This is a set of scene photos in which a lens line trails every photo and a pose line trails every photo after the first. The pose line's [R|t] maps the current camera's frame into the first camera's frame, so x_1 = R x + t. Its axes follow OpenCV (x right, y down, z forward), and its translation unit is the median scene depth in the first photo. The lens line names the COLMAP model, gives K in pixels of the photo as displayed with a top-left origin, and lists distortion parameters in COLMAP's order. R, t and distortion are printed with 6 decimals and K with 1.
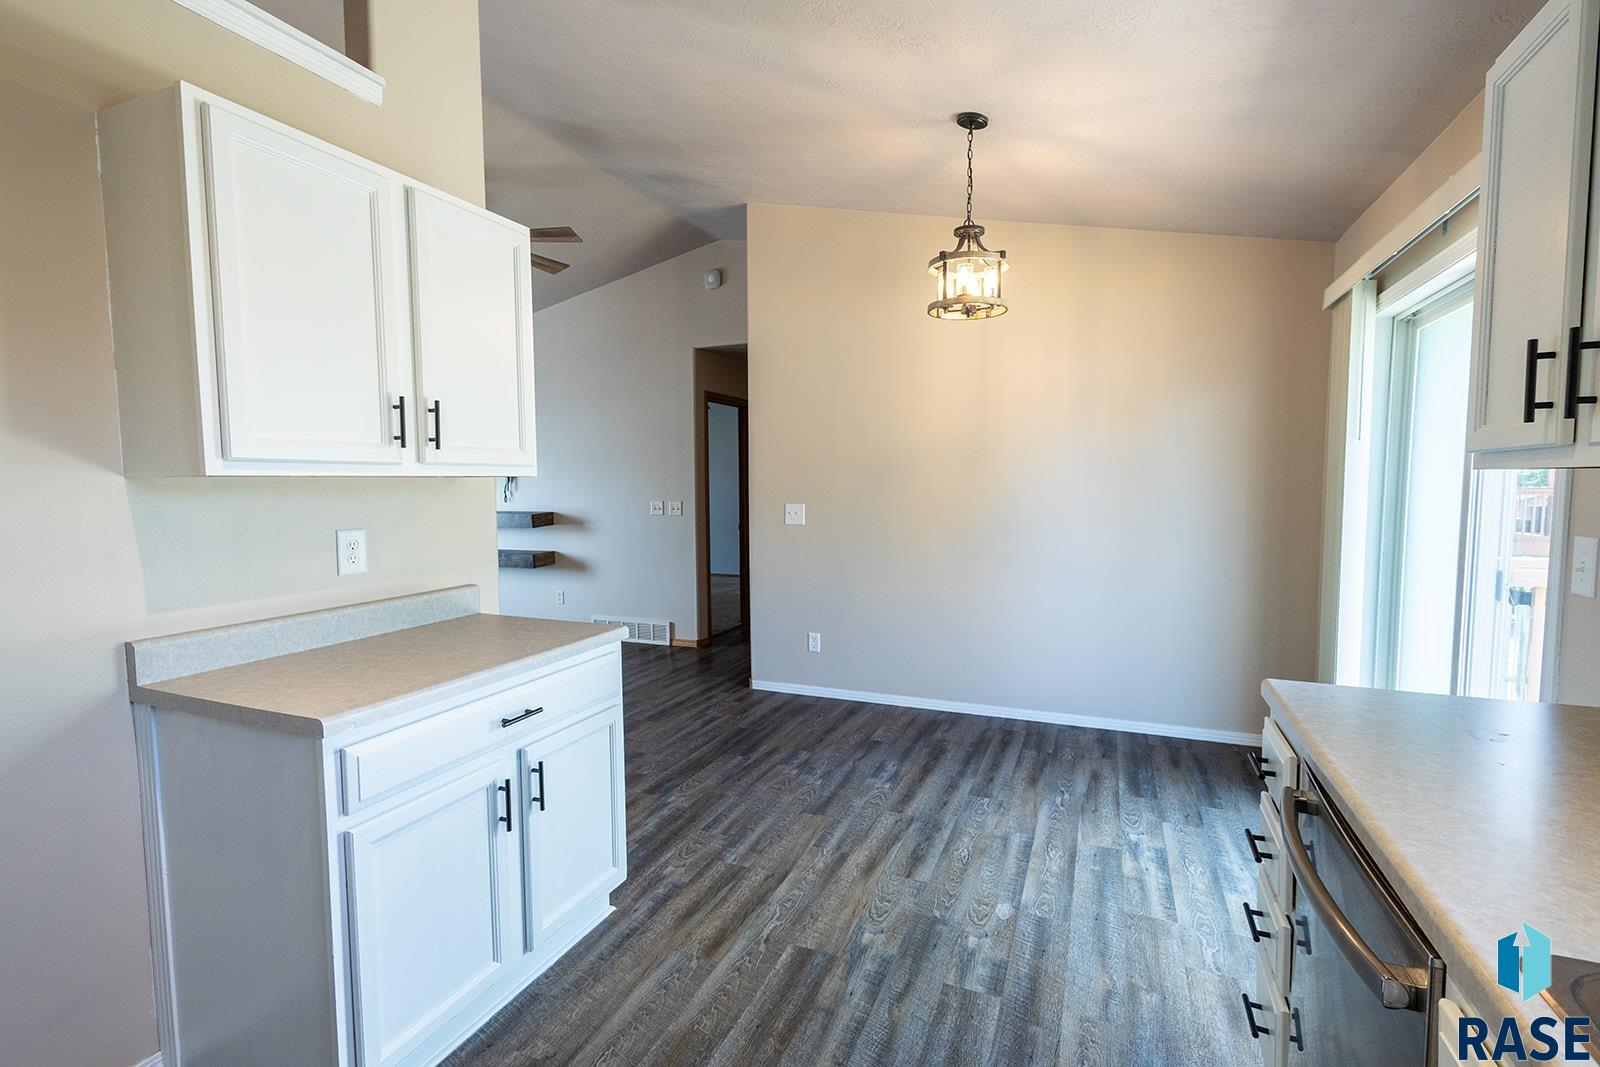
lens RADIAL K [[738.8, 0, 798.3], [0, 738.8, 537.0], [0, 0, 1]] dist [0.010863, -0.000686]
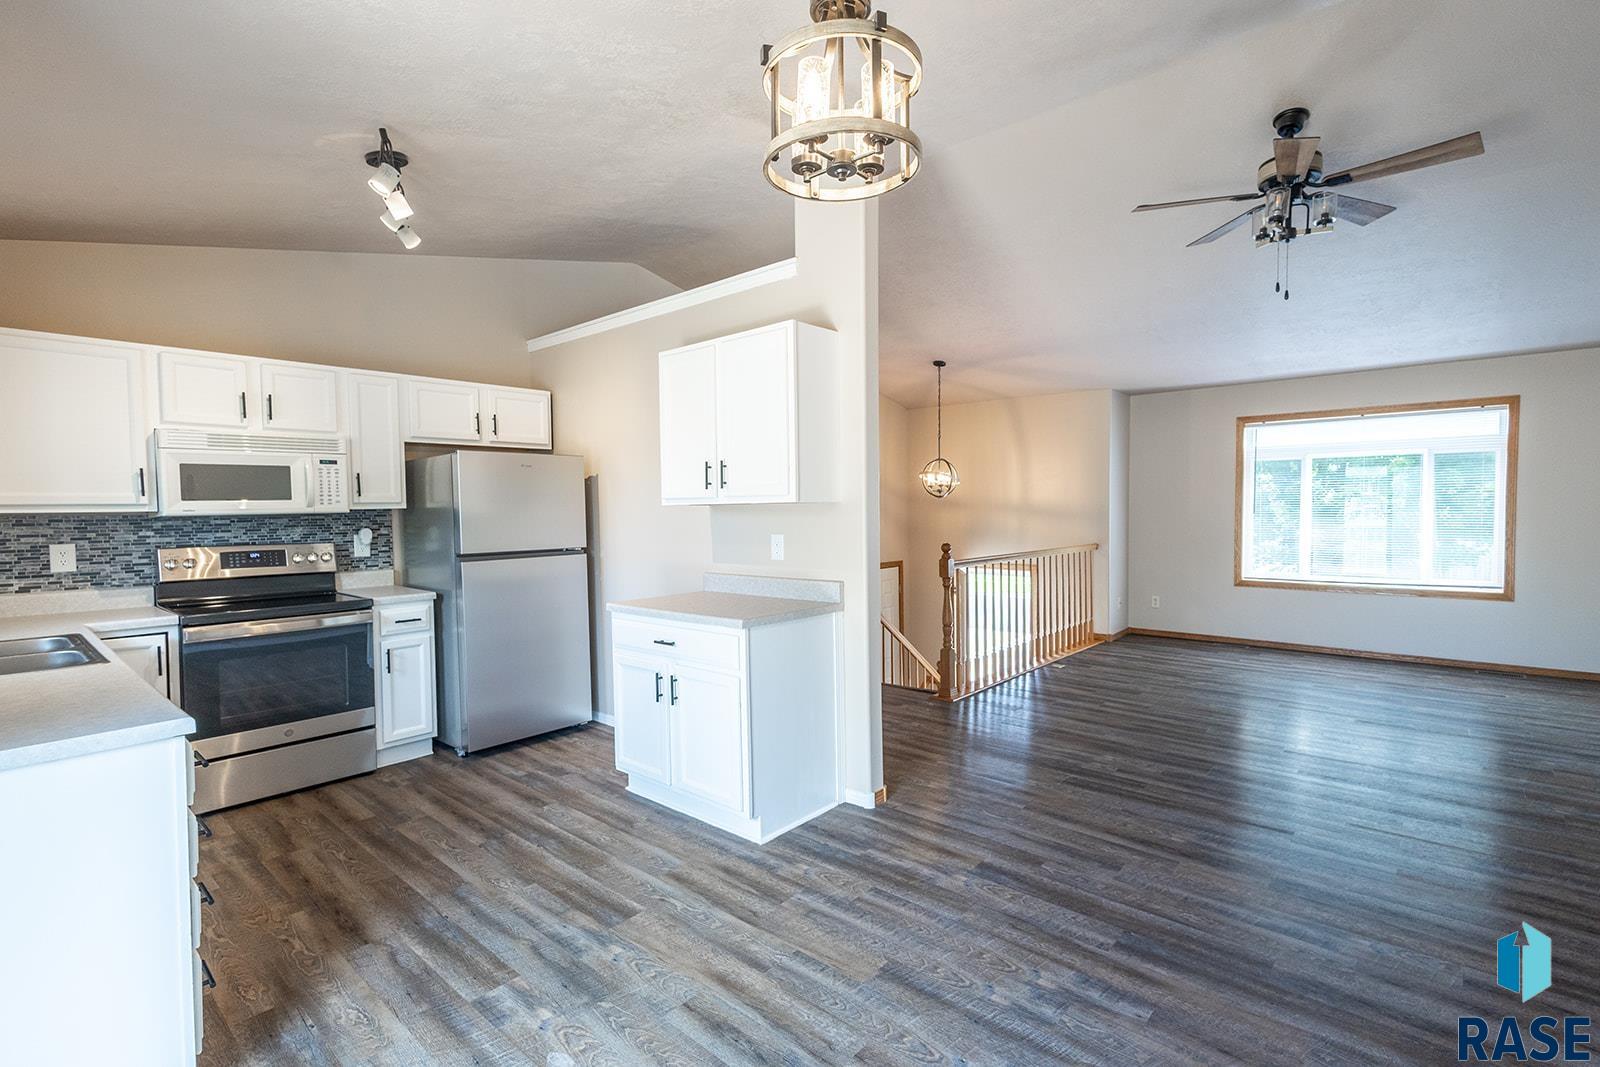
lens RADIAL K [[738.8, 0, 804.4], [0, 738.8, 535.1], [0, 0, 1]] dist [0.010863, -0.000686]
pose [[-0.320782, 0.046587, -0.946007, 0.871376], [-0.055072, 0.996182, 0.067733, -0.109229], [0.945551, 0.073826, -0.316992, 1.390805]]
